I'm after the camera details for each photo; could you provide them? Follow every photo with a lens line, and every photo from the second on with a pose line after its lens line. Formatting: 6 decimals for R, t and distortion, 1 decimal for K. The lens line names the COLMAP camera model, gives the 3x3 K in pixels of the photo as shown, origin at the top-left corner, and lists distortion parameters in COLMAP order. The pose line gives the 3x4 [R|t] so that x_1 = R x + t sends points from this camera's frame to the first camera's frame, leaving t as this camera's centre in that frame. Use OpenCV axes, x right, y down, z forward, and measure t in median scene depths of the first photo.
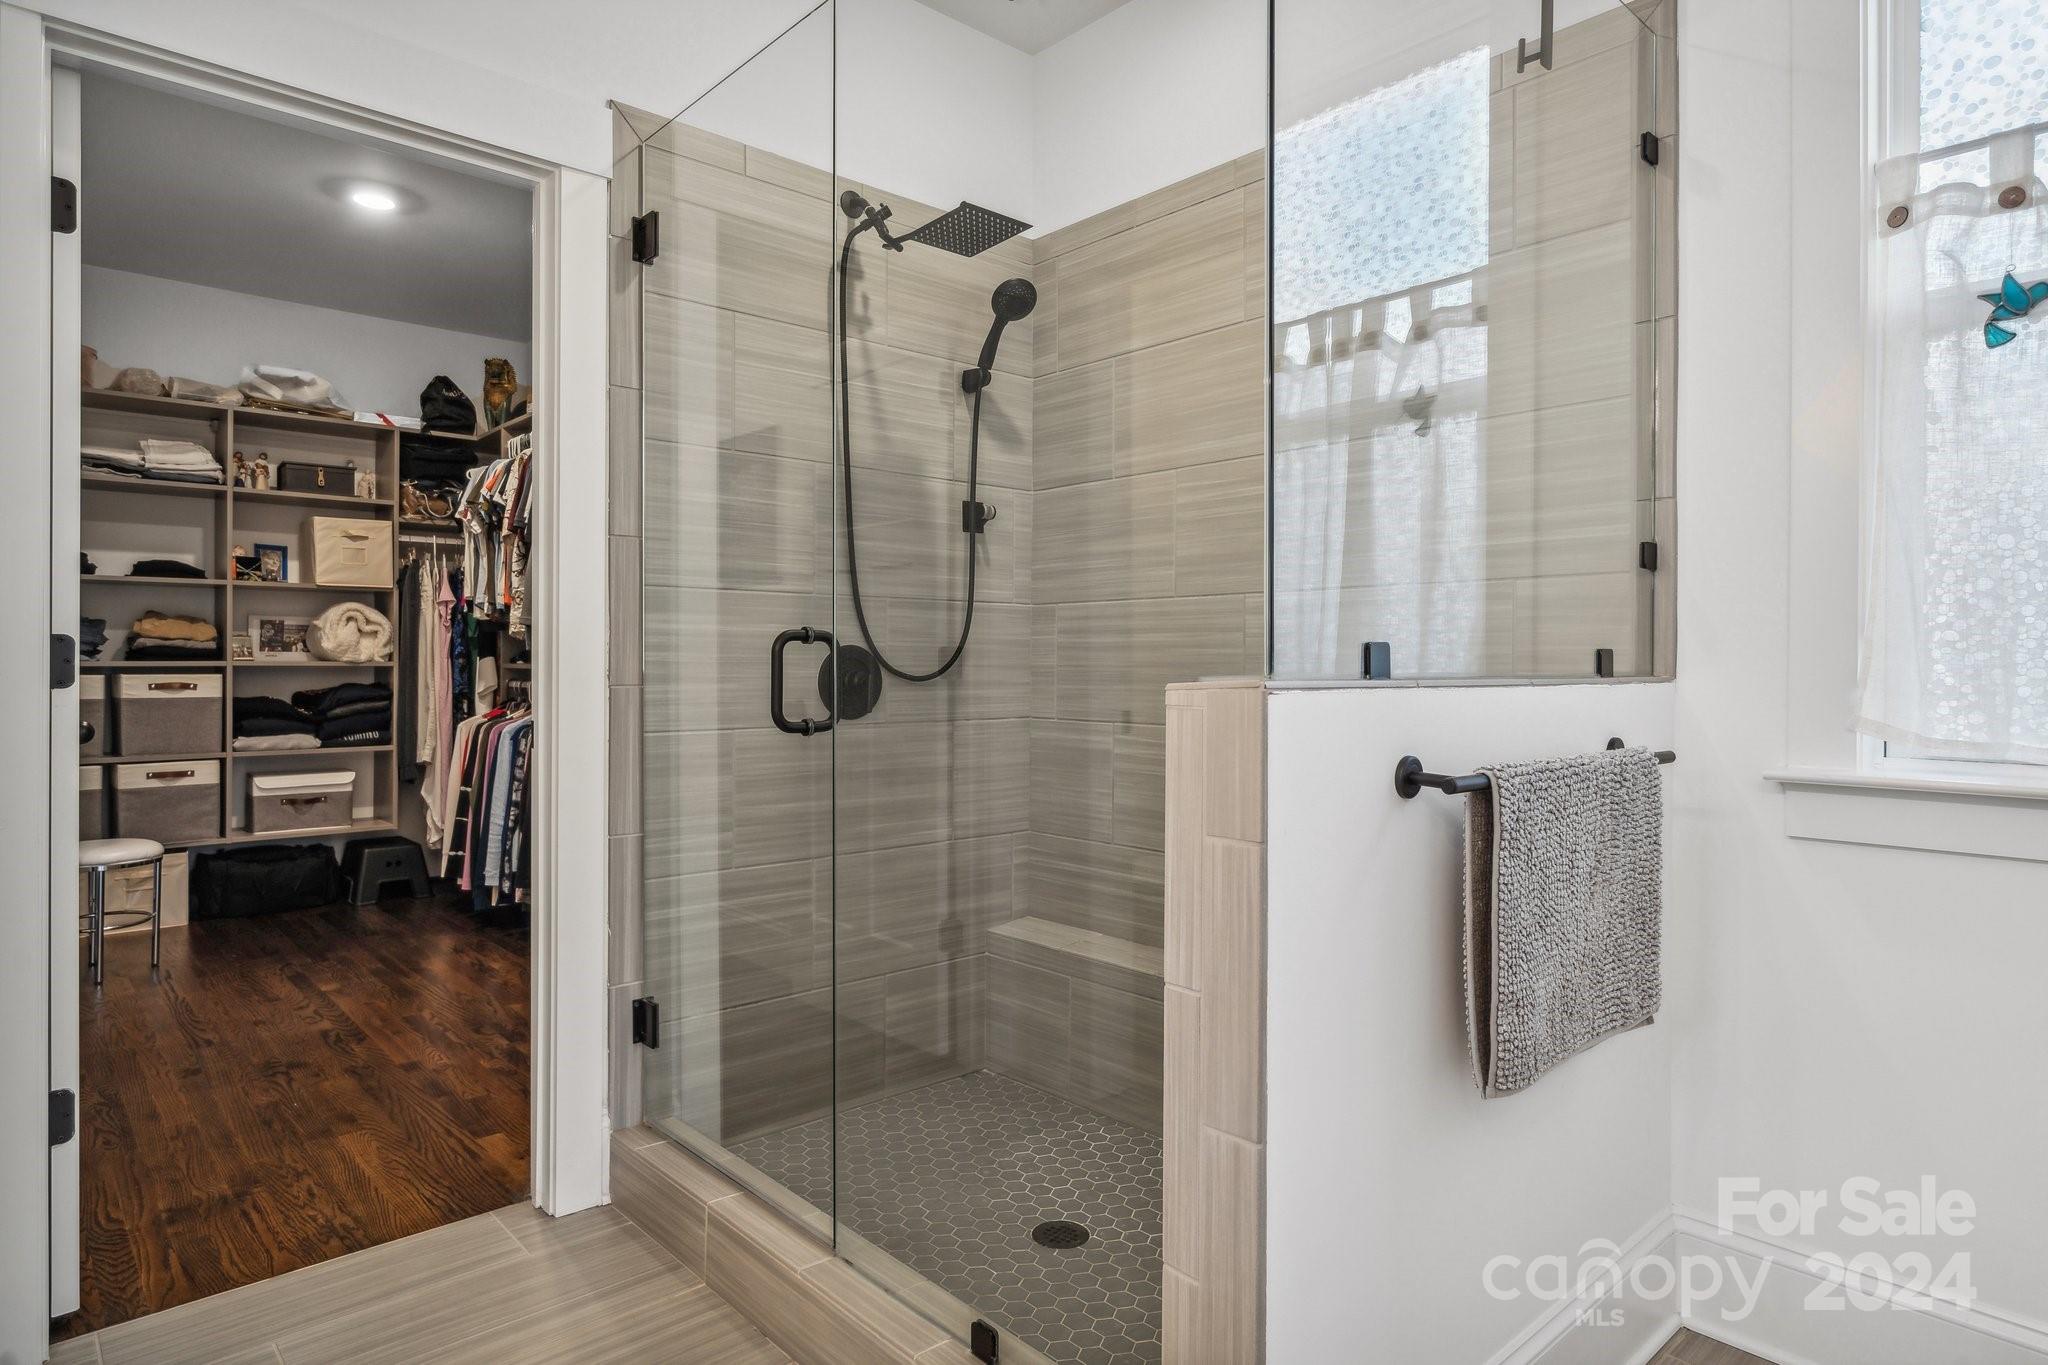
lens RADIAL K [[1150.6, 0, 1017.9], [0, 1150.6, 665.7], [0, 0, 1]] dist [0.001723, -0.002837]
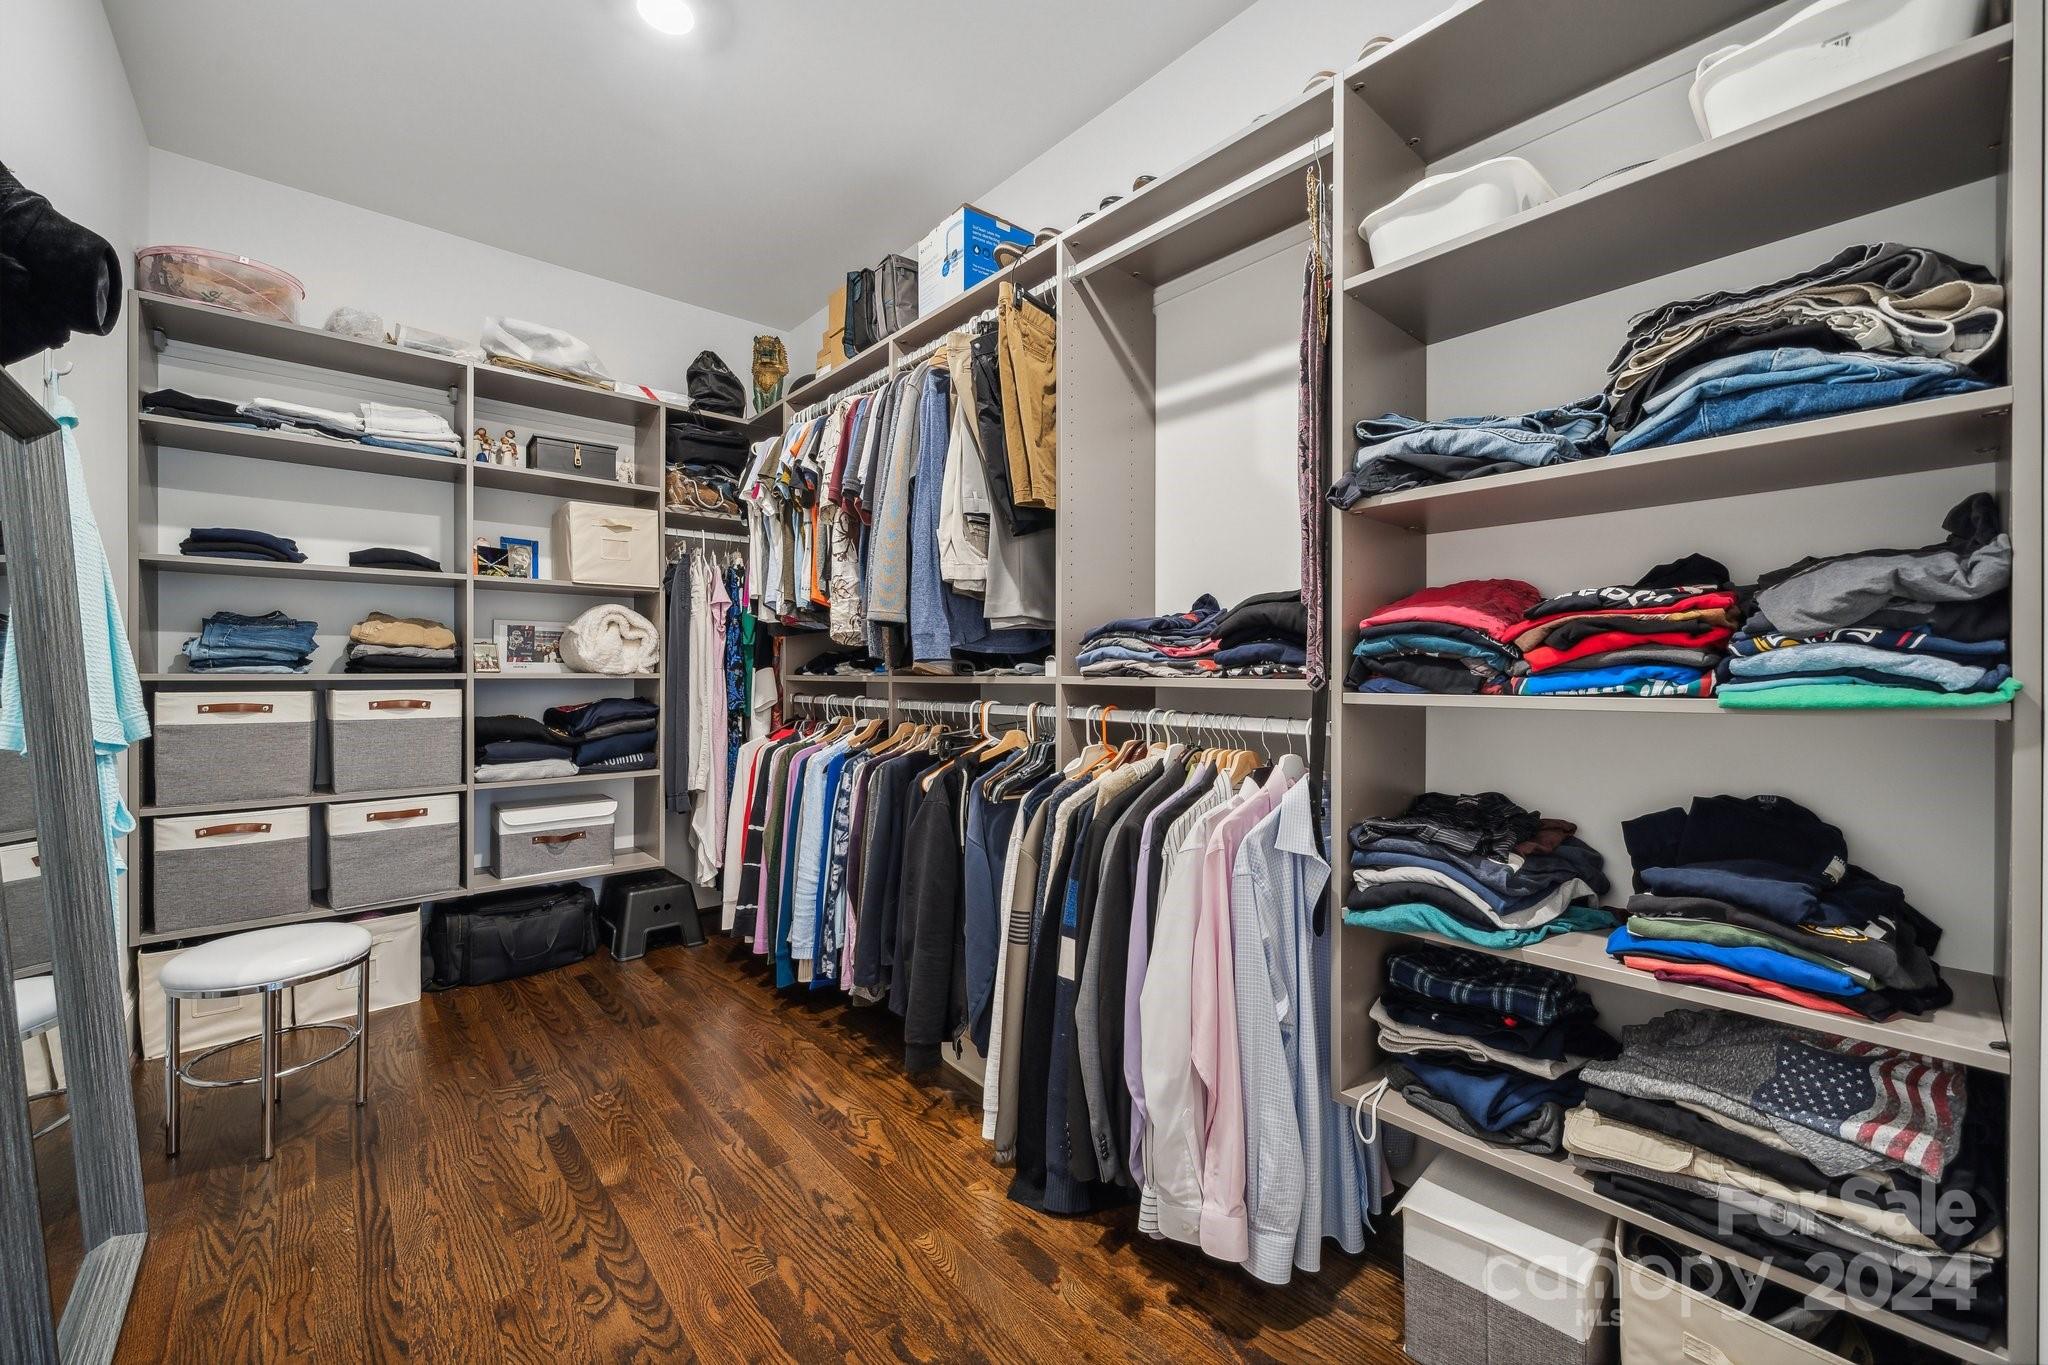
lens RADIAL K [[834.0, 0, 1041.1], [0, 834.0, 676.0], [0, 0, 1]] dist [-0.001287, -0.001576]
pose [[0.999884, -0.003116, -0.014940, -0.265753], [0.003144, 0.999993, 0.001839, -0.001787], [0.014934, -0.001886, 0.999887, 0.406479]]
